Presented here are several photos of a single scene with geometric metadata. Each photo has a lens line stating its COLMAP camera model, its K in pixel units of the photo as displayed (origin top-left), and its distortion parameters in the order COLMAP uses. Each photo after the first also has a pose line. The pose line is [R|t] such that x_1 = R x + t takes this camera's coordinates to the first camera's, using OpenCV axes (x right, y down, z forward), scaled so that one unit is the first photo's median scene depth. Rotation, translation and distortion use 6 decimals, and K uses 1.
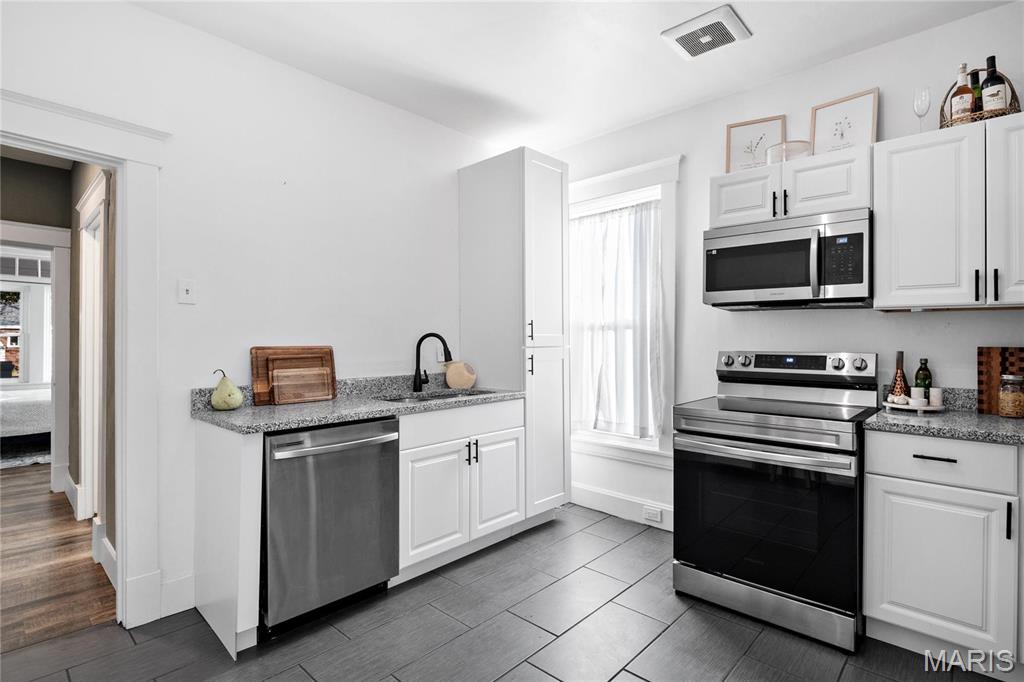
lens RADIAL K [[500.6, 0, 518.1], [0, 500.6, 350.9], [0, 0, 1]] dist [-0.009950, -0.001614]
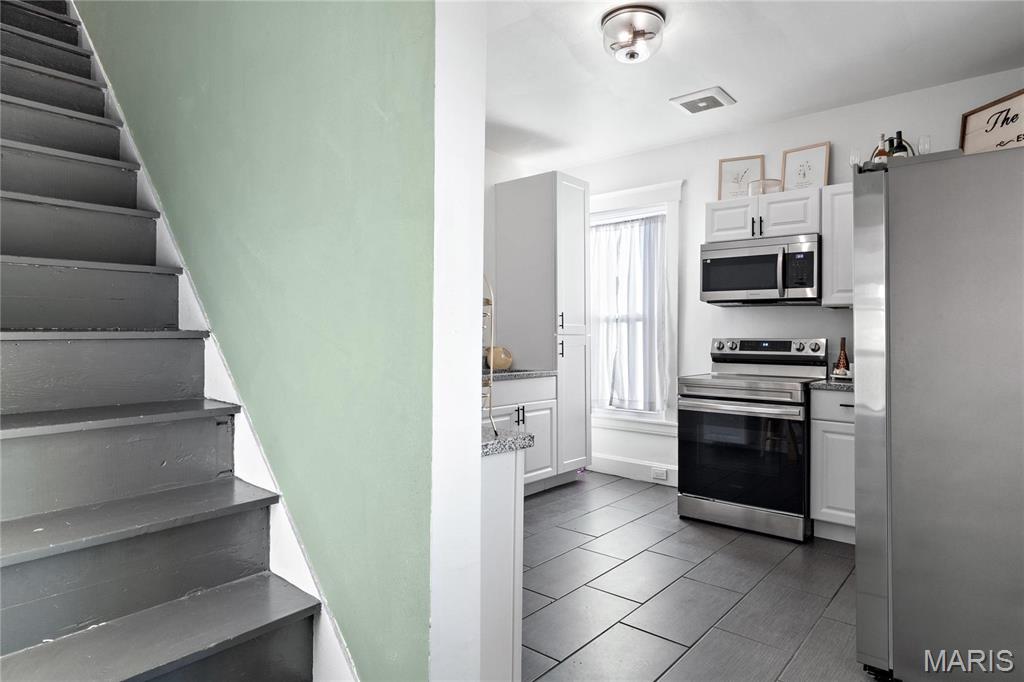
lens RADIAL K [[594.0, 0, 508.8], [0, 594.0, 337.2], [0, 0, 1]] dist [-0.001702, 0.001865]
pose [[0.999293, 0.009022, 0.036486, -0.194731], [-0.008049, 0.999610, -0.026730, 0.048324], [-0.036713, 0.026417, 0.998977, -0.556389]]
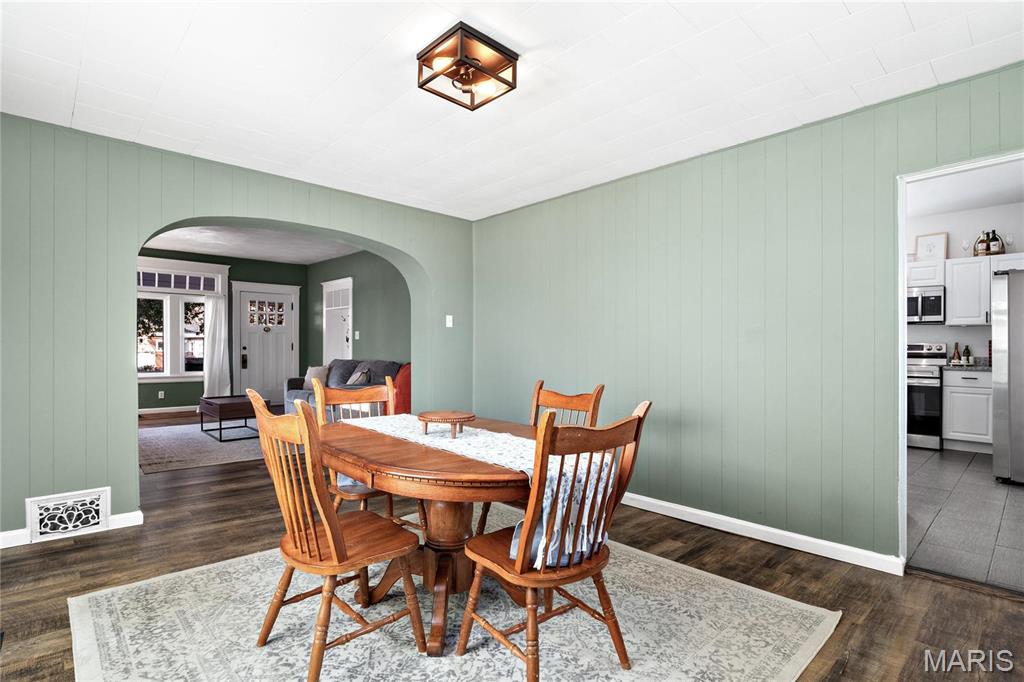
lens RADIAL K [[500.6, 0, 512.1], [0, 500.6, 354.6], [0, 0, 1]] dist [-0.009950, -0.001614]
pose [[0.997077, 0.002297, -0.076366, -1.161794], [-0.002388, 0.999997, -0.001104, 0.064396], [0.076363, 0.001283, 0.997079, -1.516638]]
